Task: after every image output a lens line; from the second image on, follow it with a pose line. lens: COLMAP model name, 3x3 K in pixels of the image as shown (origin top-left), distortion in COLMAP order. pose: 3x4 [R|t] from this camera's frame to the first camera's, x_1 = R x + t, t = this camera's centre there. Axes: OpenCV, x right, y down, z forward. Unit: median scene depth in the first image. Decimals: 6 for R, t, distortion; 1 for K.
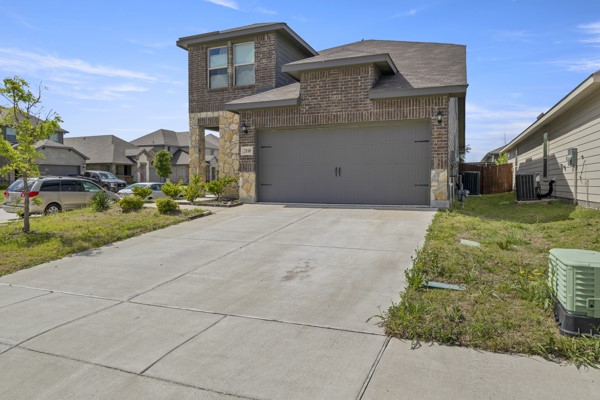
lens RADIAL K [[401.8, 0, 299.6], [0, 401.8, 185.0], [0, 0, 1]] dist [-0.001981, -0.000281]
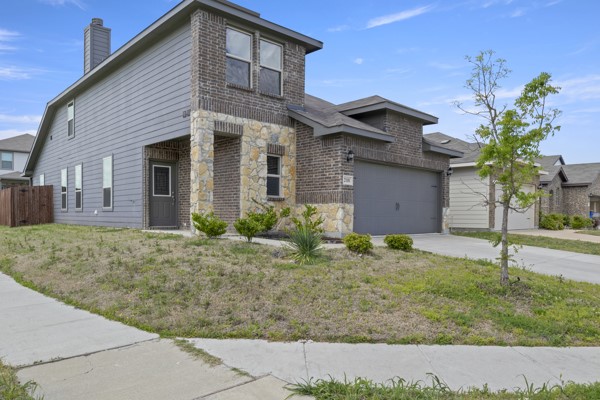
lens RADIAL K [[436.5, 0, 299.7], [0, 436.5, 217.7], [0, 0, 1]] dist [-0.002038, -0.000323]
pose [[0.416855, 0.004343, 0.908963, -0.913520], [-0.001717, 0.999991, -0.003991, 0.003393], [-0.908971, 0.000103, 0.416859, 0.587063]]
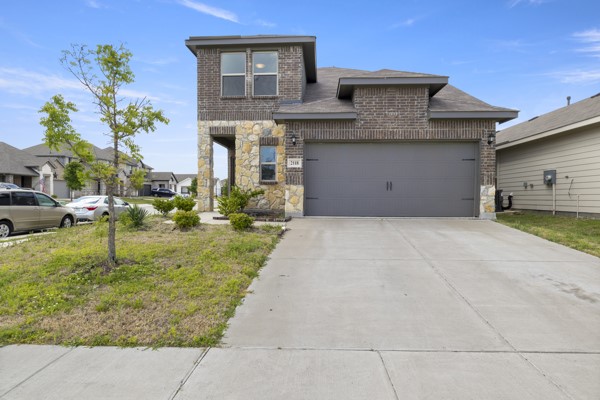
lens RADIAL K [[357.4, 0, 300.0], [0, 357.4, 200.0], [0, 0, 1]] dist [-0.001812, -0.000424]
pose [[0.947943, 0.003047, 0.318425, -0.334180], [-0.003491, 0.999994, 0.000823, 0.002730], [-0.318420, -0.001892, 0.947948, 0.155794]]
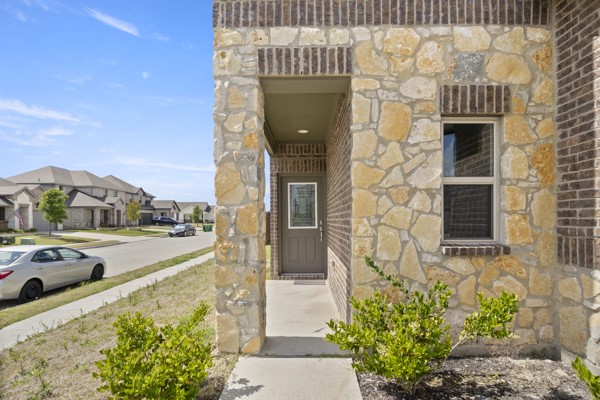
lens RADIAL K [[307.2, 0, 299.5], [0, 307.2, 222.3], [0, 0, 1]] dist [-0.015907, -0.000865]
pose [[0.935539, -0.002413, 0.353215, -0.313298], [0.003227, 0.999993, -0.001716, -0.057075], [-0.353208, 0.002745, 0.935541, 0.850481]]
